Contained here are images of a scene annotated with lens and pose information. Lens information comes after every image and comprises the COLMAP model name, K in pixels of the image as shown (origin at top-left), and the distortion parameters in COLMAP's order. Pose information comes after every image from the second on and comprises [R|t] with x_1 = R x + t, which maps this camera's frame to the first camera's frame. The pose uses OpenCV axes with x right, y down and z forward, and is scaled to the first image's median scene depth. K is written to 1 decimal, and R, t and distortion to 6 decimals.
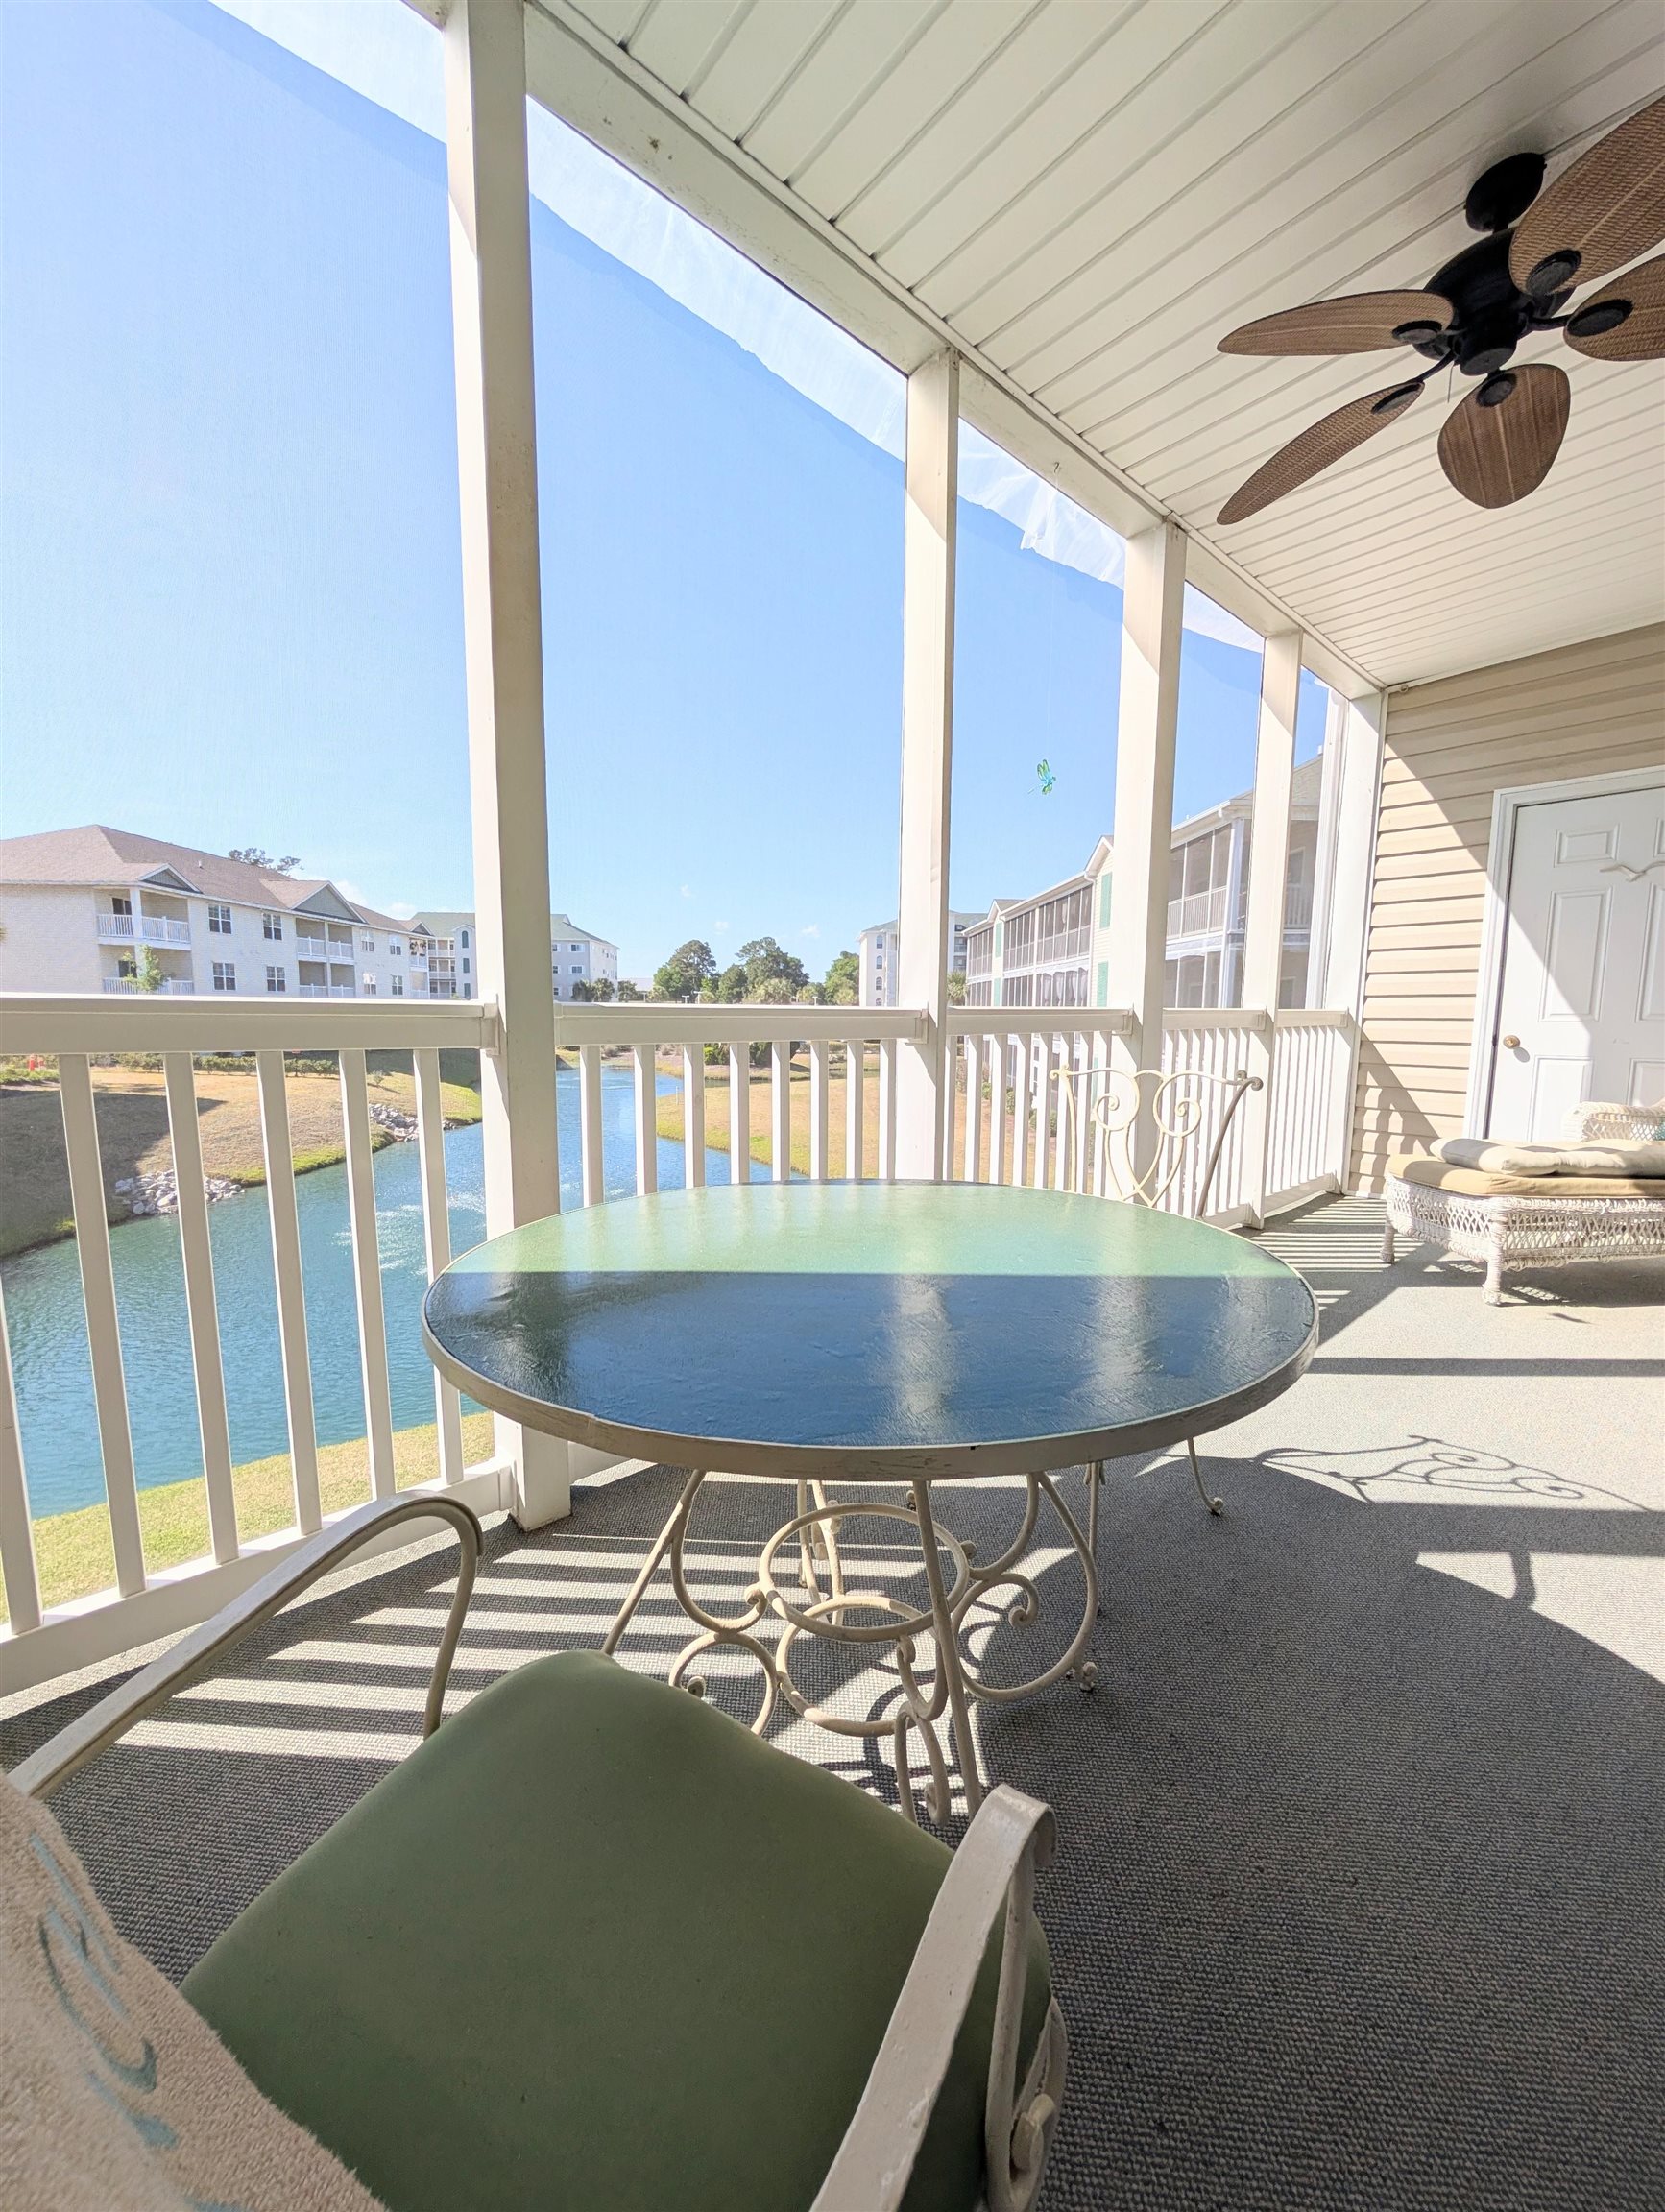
lens RADIAL K [[839.1, 0, 831.4], [0, 839.1, 1109.0], [0, 0, 1]] dist [-0.003122, 0.000719]
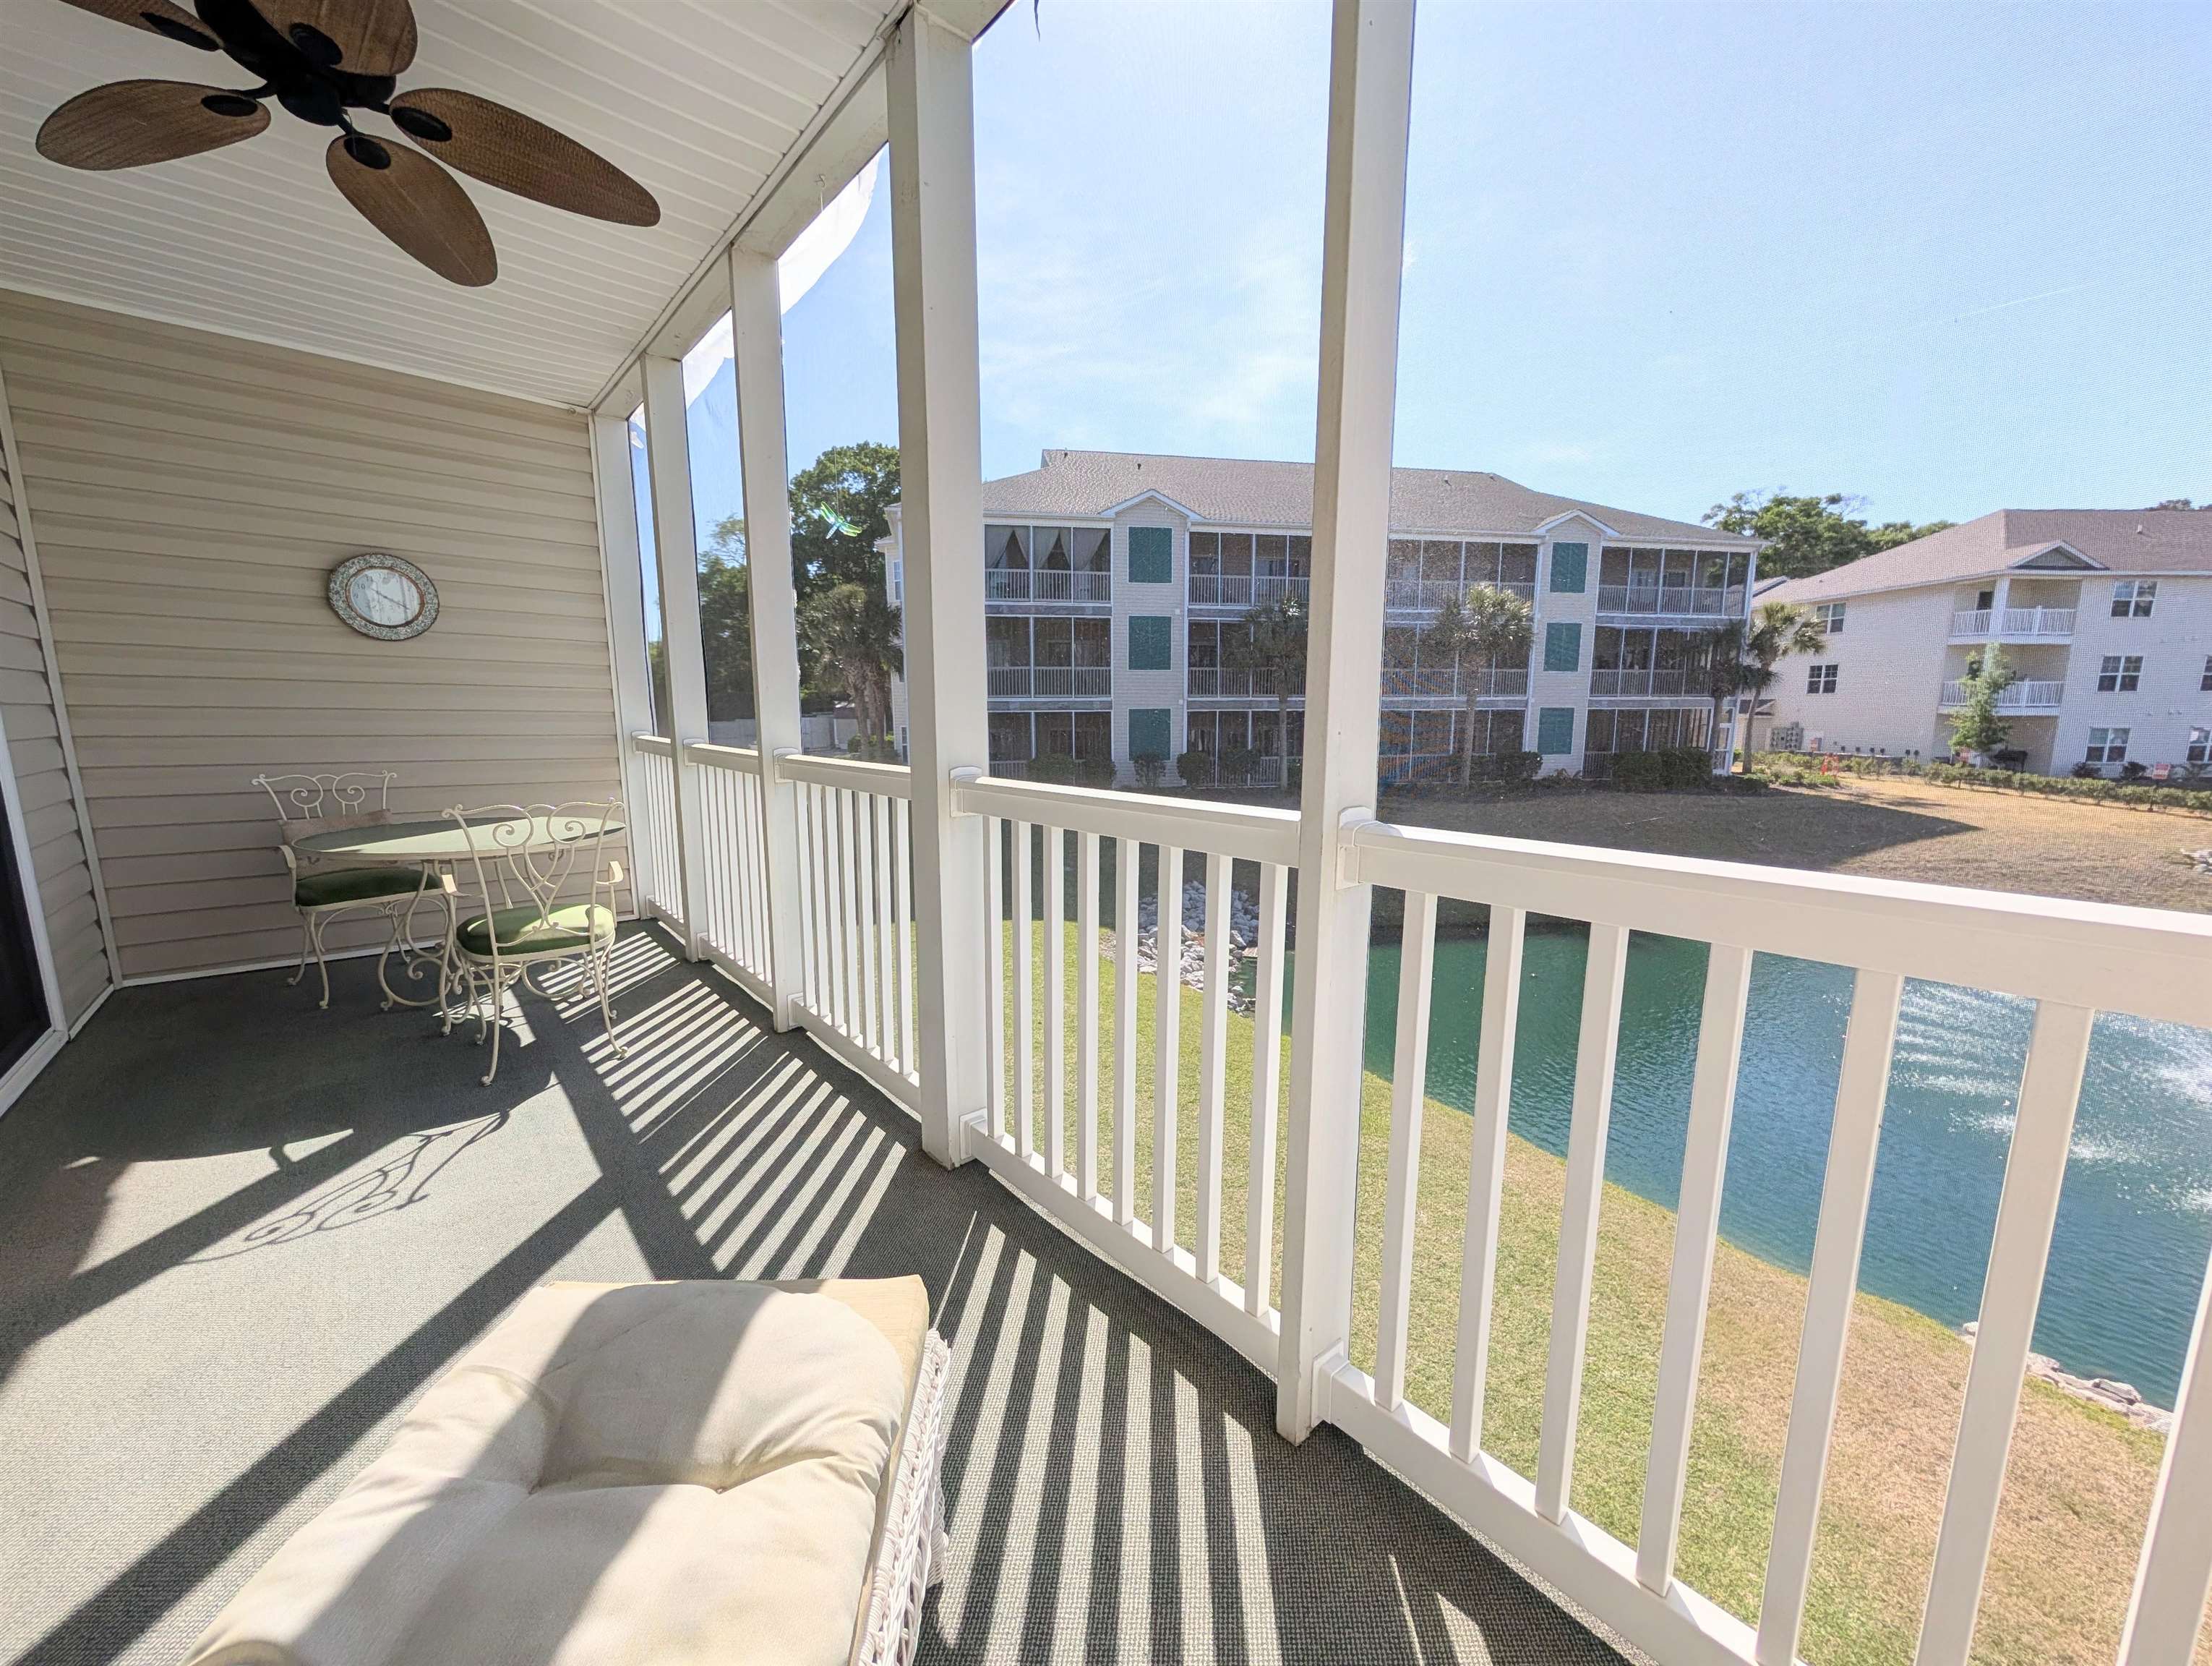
lens RADIAL K [[839.2, 0, 1107.3], [0, 839.2, 835.4], [0, 0, 1]] dist [-0.003122, 0.000719]
pose [[-0.014218, 0.146656, -0.989085, 0.823772], [-0.118849, 0.981925, 0.147302, -0.148066], [0.992811, 0.119646, 0.003469, 0.895894]]
